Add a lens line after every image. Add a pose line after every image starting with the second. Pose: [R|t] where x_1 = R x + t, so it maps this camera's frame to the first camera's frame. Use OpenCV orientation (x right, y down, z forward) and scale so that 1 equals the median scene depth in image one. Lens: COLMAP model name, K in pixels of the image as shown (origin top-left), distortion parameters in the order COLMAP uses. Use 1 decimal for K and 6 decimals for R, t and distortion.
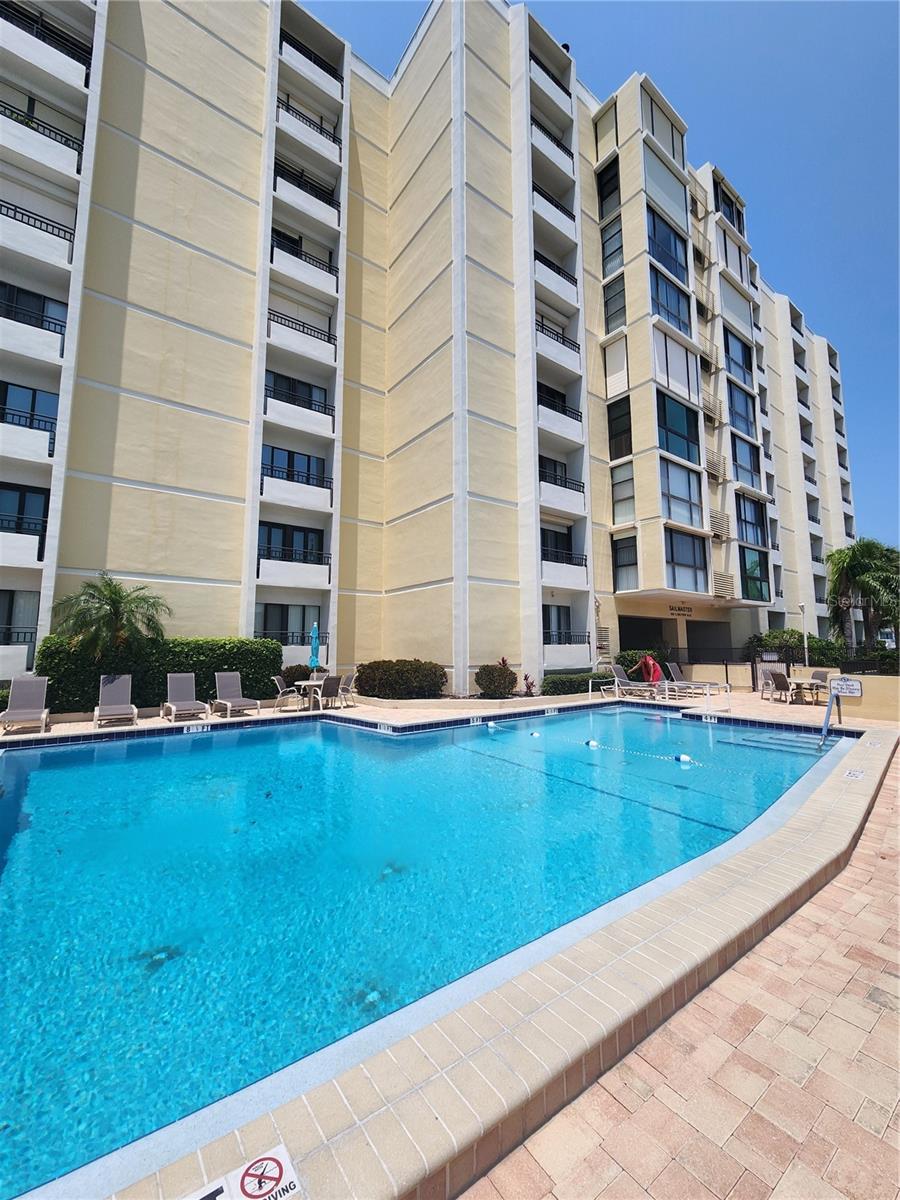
lens RADIAL K [[484.8, 0, 449.3], [0, 484.8, 597.7], [0, 0, 1]] dist [-0.001269, 0.000158]
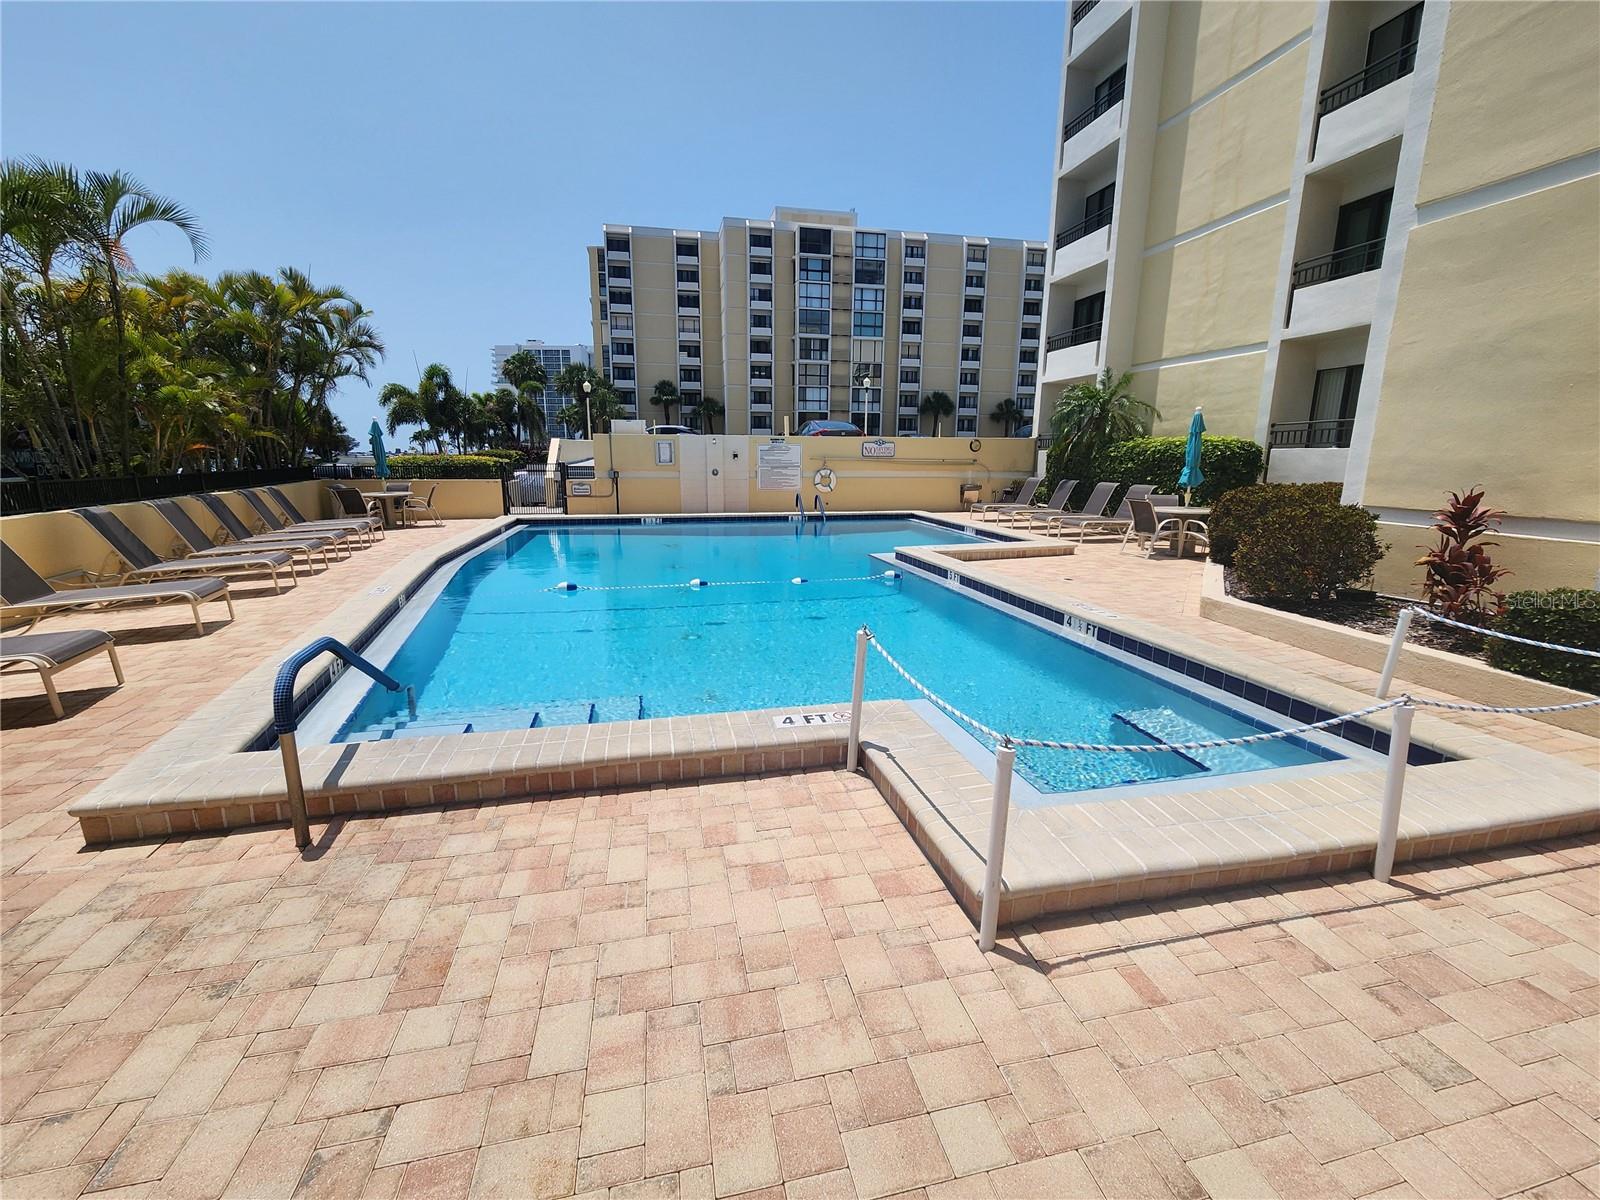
lens RADIAL K [[646.4, 0, 790.3], [0, 646.4, 595.8], [0, 0, 1]] dist [-0.001269, 0.000158]
pose [[-0.409546, 0.197409, -0.890675, 0.643007], [0.100476, 0.980128, 0.171035, 0.088142], [0.906740, -0.019445, -0.421242, 0.846038]]
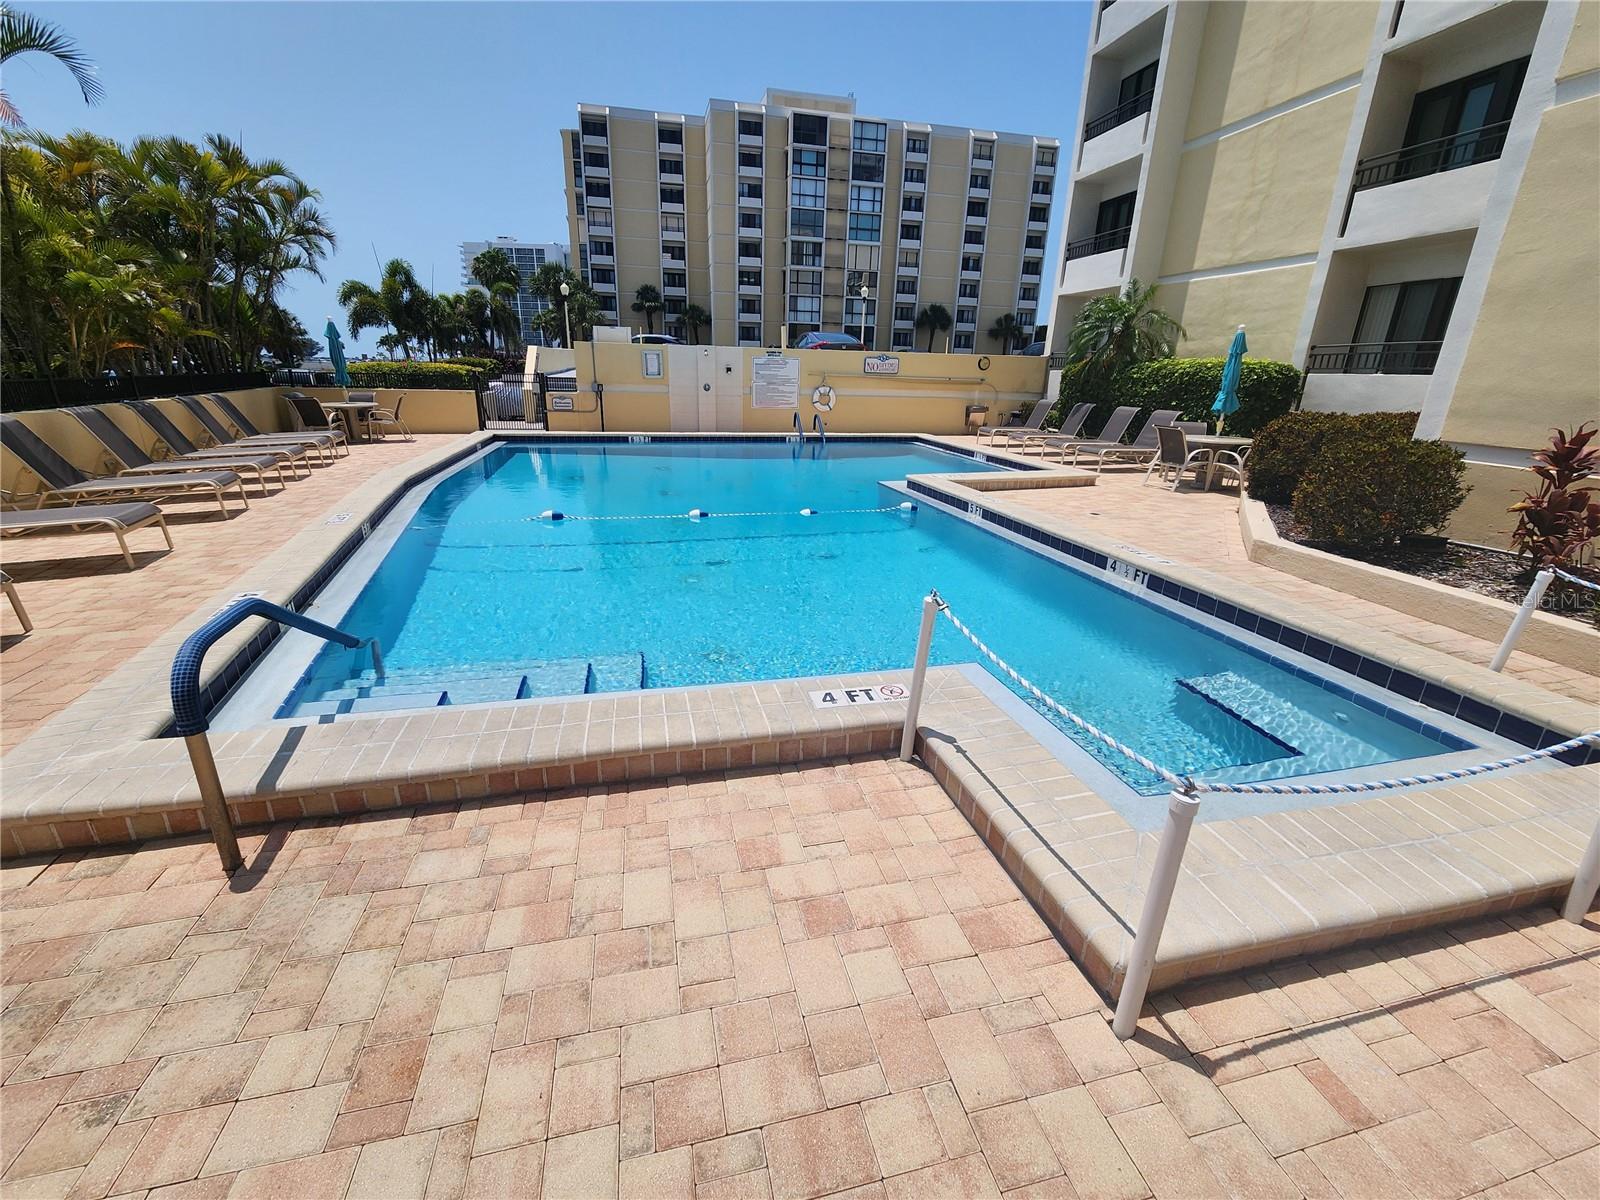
lens RADIAL K [[646.4, 0, 792.1], [0, 646.4, 595.2], [0, 0, 1]] dist [-0.001269, 0.000158]
pose [[-0.390579, 0.298541, -0.870816, 0.607526], [0.081399, 0.953449, 0.290361, 0.084804], [0.916964, 0.042525, -0.396698, 0.810198]]
